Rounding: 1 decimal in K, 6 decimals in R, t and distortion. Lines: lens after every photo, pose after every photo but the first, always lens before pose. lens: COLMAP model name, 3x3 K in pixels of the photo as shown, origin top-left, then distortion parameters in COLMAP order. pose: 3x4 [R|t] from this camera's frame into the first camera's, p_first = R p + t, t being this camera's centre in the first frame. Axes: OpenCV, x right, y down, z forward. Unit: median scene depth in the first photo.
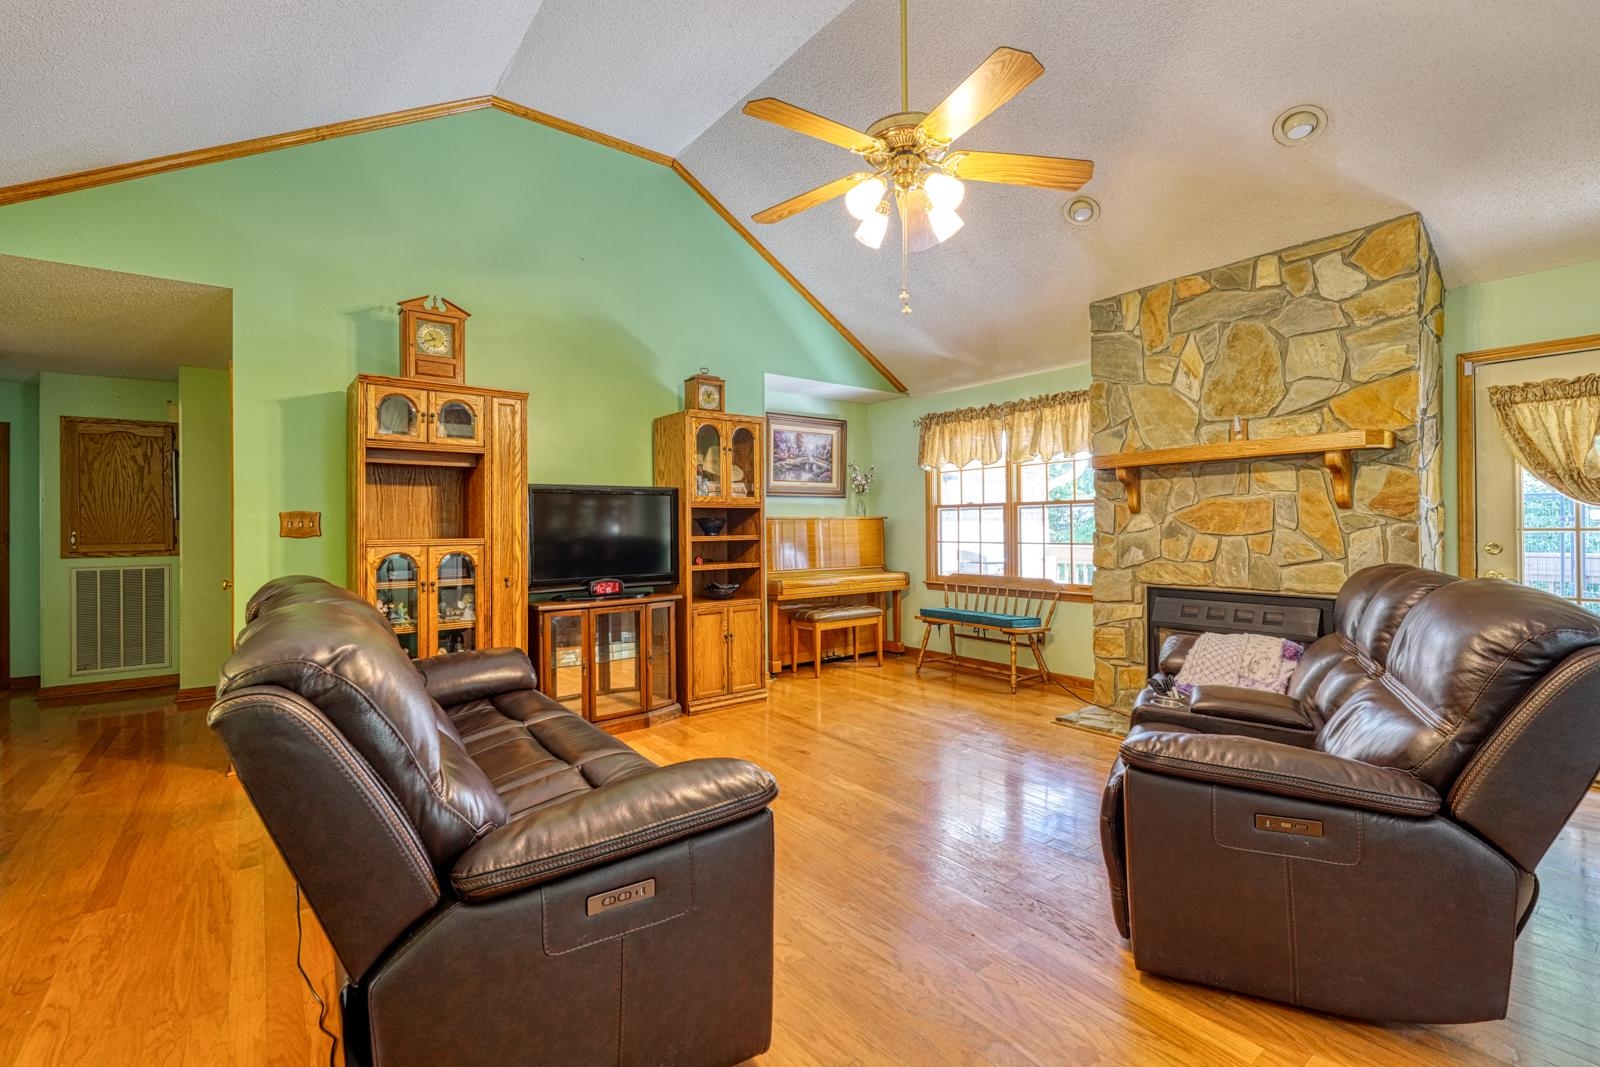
lens RADIAL K [[693.5, 0, 798.0], [0, 693.5, 527.3], [0, 0, 1]] dist [0.003880, -0.000112]
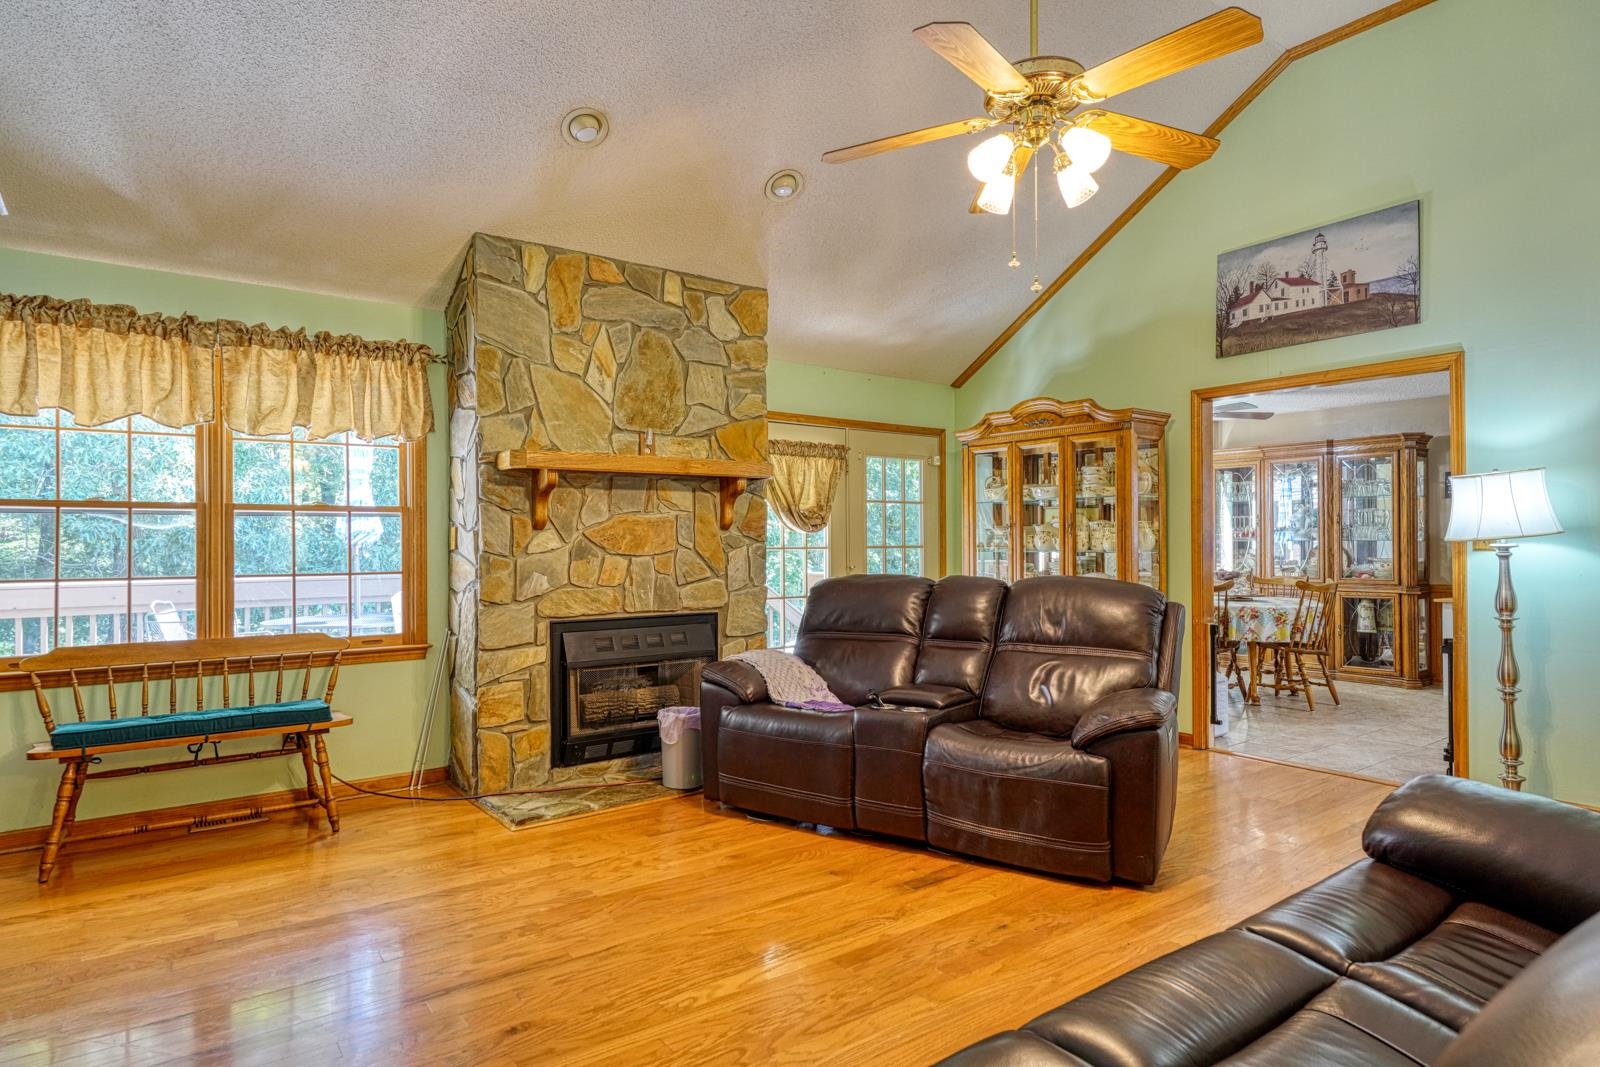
lens RADIAL K [[889.1, 0, 798.5], [0, 889.1, 539.4], [0, 0, 1]] dist [0.000828, -0.000779]
pose [[0.023235, 0.011239, 0.999667, -0.537598], [0.004962, 0.999923, -0.011357, 0.004104], [-0.999718, 0.005224, 0.023178, 0.730744]]
